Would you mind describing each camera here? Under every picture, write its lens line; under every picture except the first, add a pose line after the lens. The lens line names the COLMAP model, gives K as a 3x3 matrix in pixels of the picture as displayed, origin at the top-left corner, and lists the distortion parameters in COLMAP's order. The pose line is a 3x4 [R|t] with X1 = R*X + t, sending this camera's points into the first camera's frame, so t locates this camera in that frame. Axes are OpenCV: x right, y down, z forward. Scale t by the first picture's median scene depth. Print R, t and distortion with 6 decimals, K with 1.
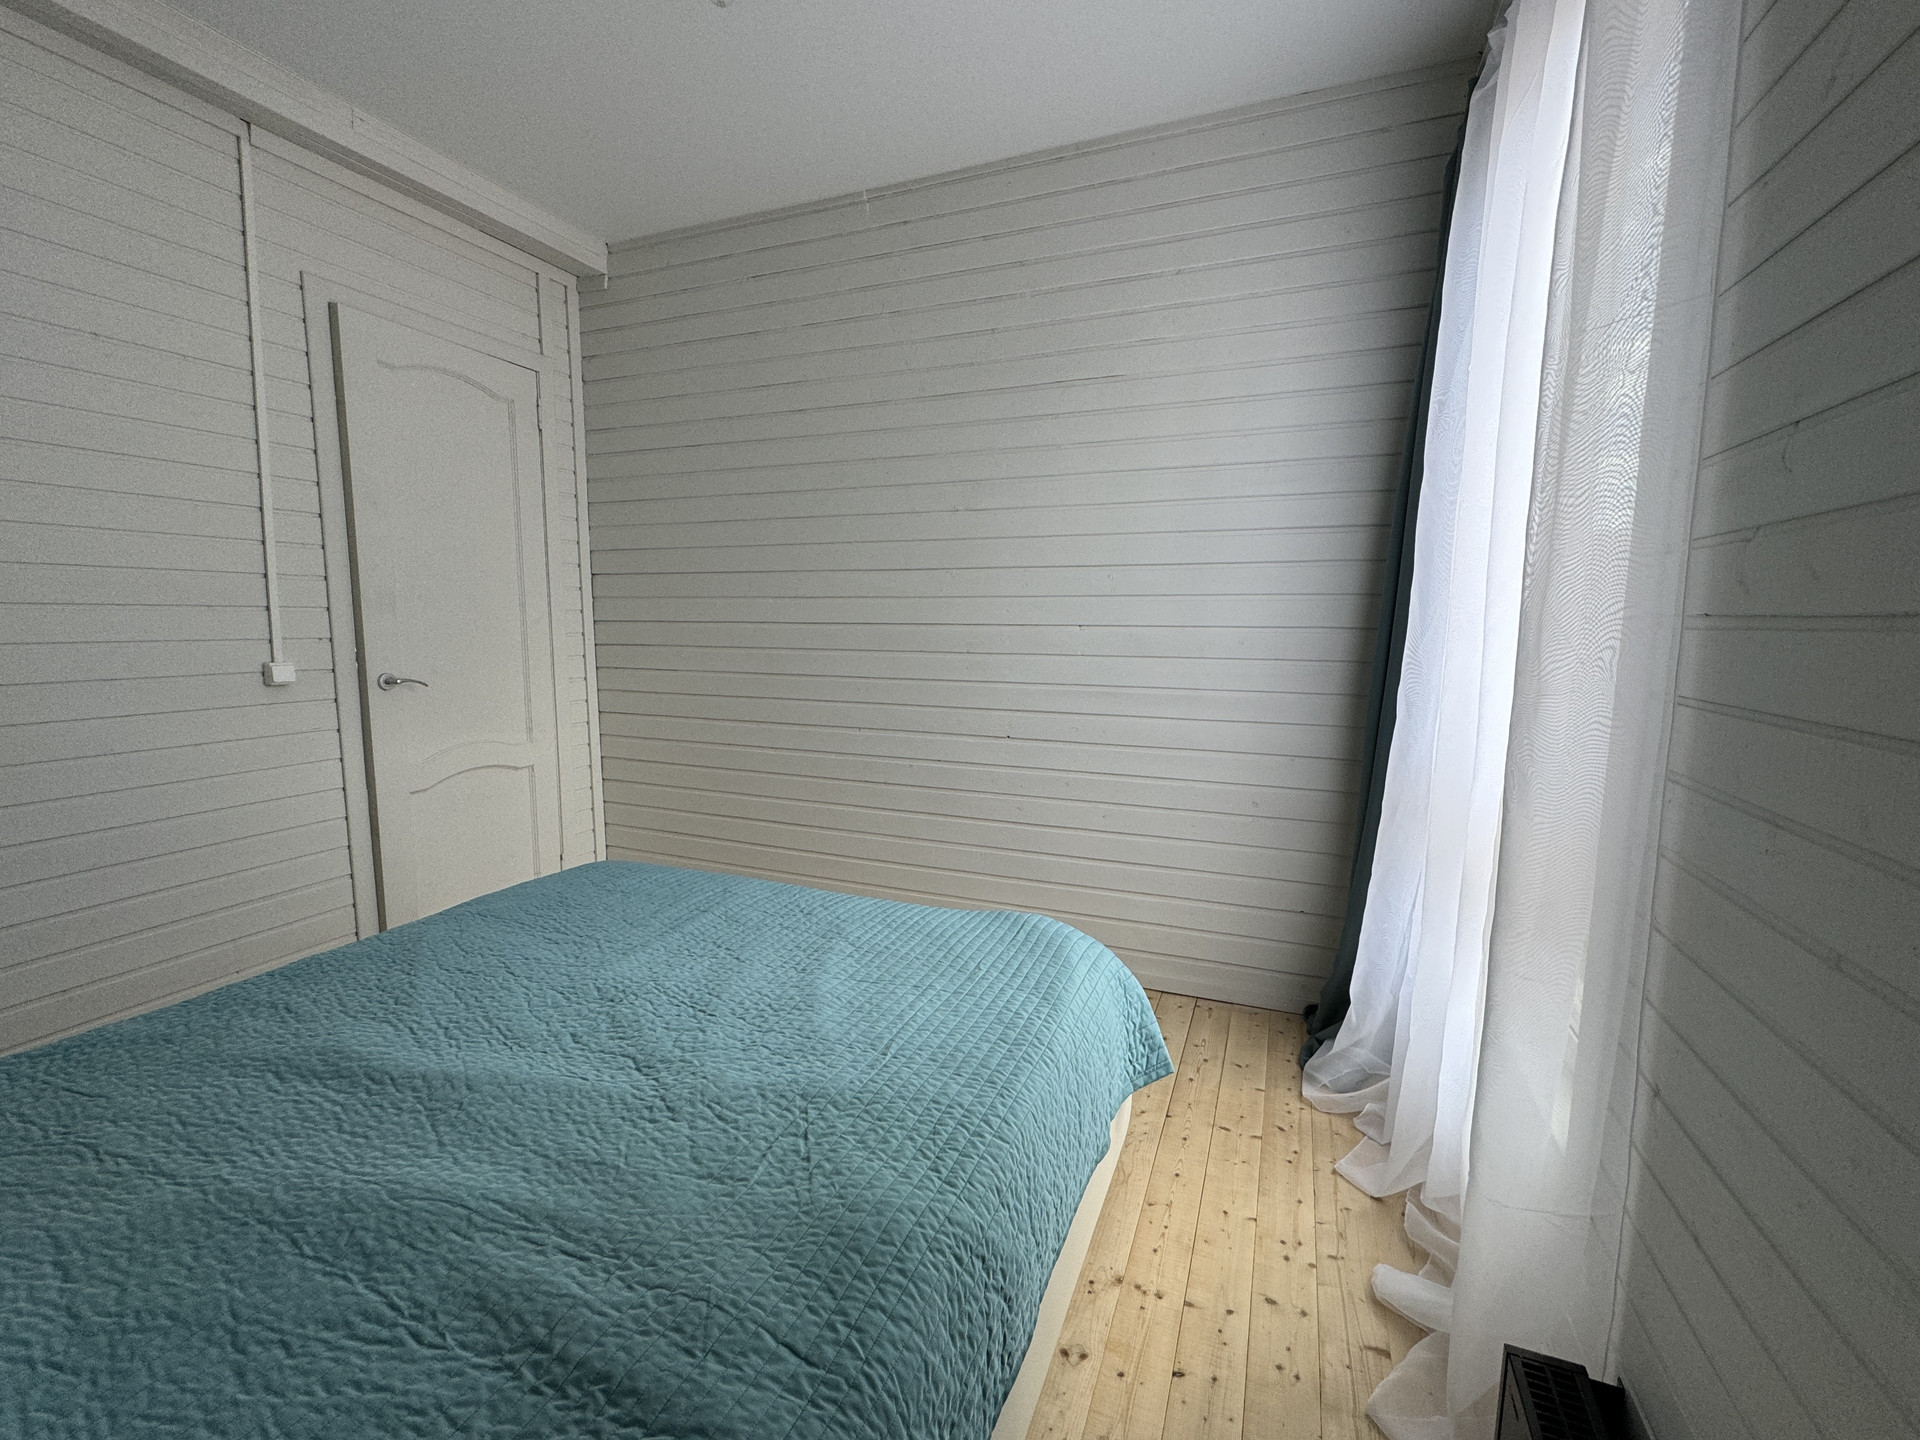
lens RADIAL K [[824.7, 0, 960.0], [0, 824.7, 720.0], [0, 0, 1]] dist [-0.000412, -0.000018]
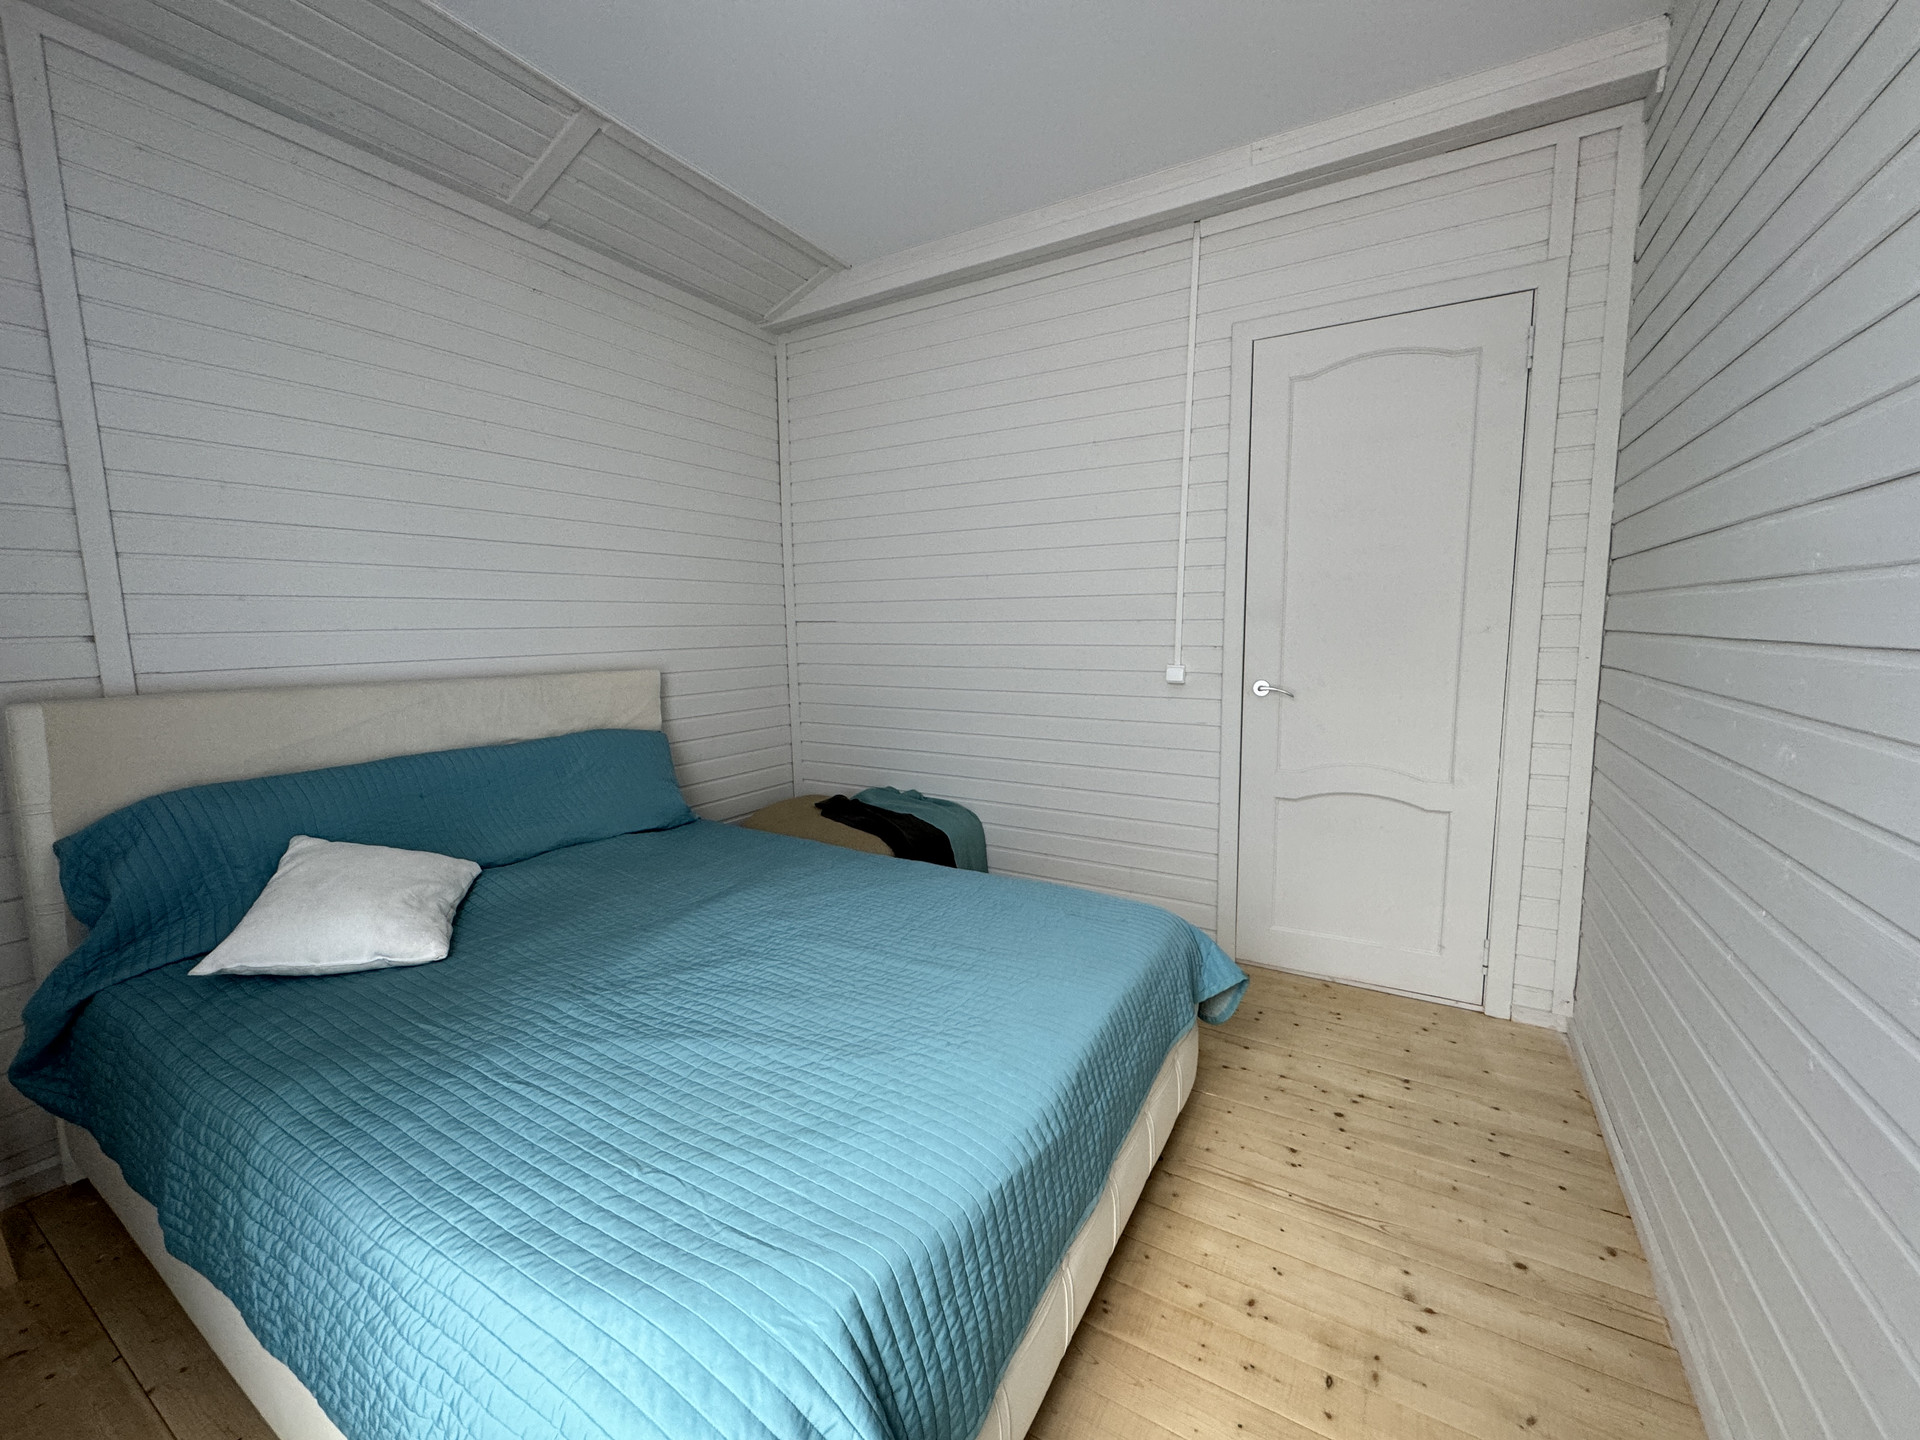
lens RADIAL K [[767.0, 0, 960.0], [0, 767.0, 720.0], [0, 0, 1]] dist [-0.003358, 0.000810]
pose [[-0.142702, 0.113833, -0.983198, 0.350226], [-0.110538, 0.985317, 0.130122, -0.100559], [0.983574, 0.127250, -0.128024, 0.825132]]
